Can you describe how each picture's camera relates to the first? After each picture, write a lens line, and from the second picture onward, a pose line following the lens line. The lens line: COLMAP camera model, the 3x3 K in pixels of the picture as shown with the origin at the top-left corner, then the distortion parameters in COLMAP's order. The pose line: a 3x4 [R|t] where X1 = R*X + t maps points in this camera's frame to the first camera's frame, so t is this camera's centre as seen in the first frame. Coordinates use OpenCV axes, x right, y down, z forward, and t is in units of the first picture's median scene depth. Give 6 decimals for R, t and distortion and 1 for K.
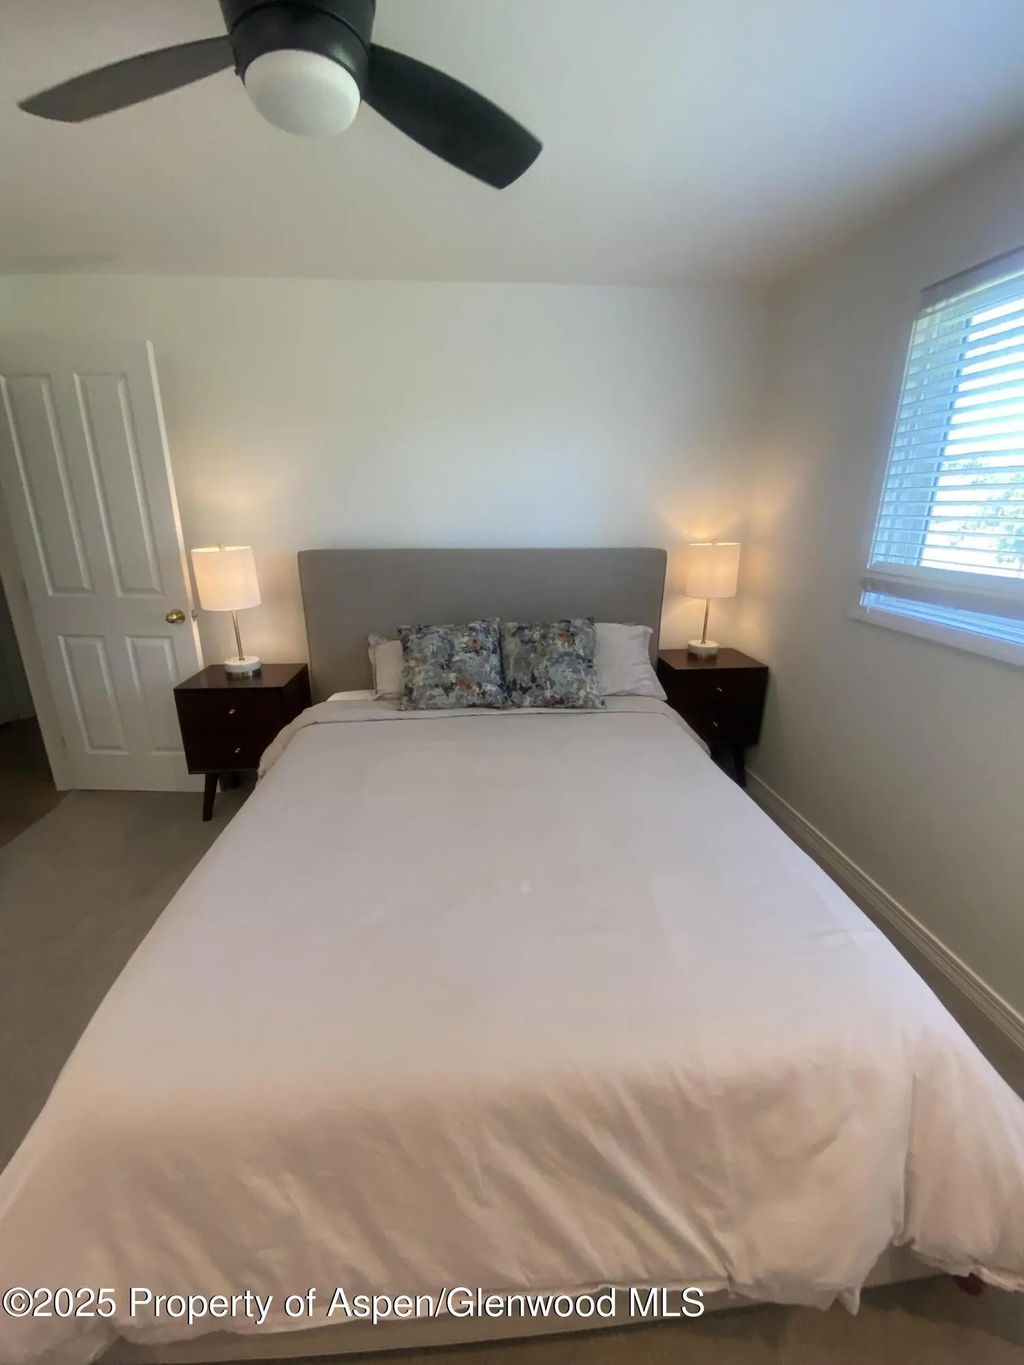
lens RADIAL K [[551.2, 0, 506.3], [0, 551.2, 684.7], [0, 0, 1]] dist [0.020764, -0.020173]
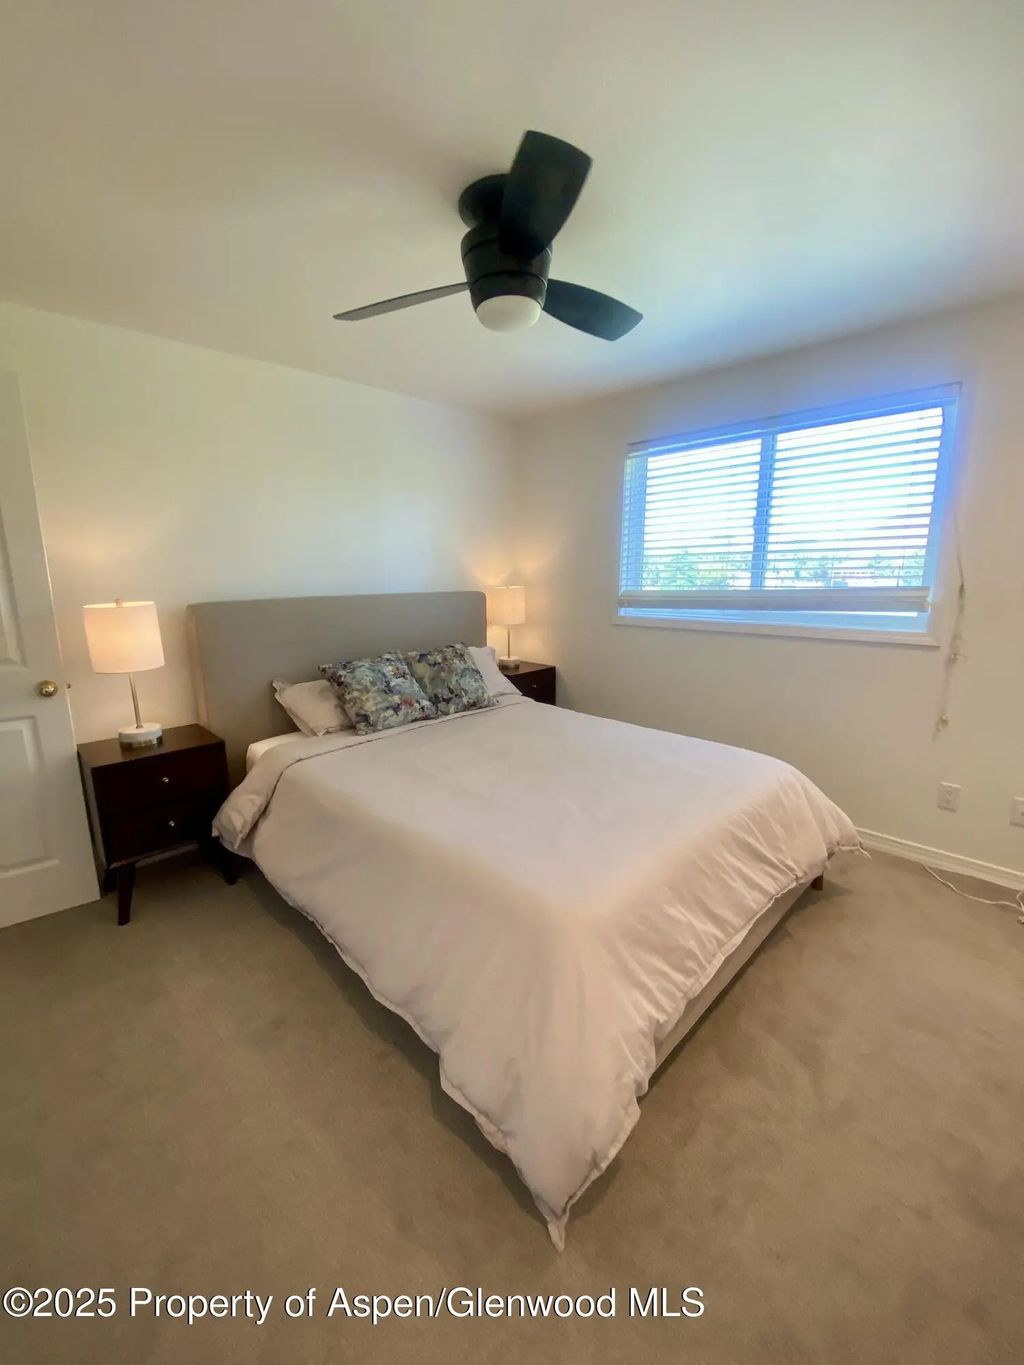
lens RADIAL K [[551.2, 0, 506.3], [0, 551.2, 684.7], [0, 0, 1]] dist [0.020764, -0.020173]
pose [[0.766651, -0.141237, 0.626337, -0.647358], [0.206238, 0.977982, -0.031908, 0.041903], [-0.608039, 0.153636, 0.778899, -0.066192]]
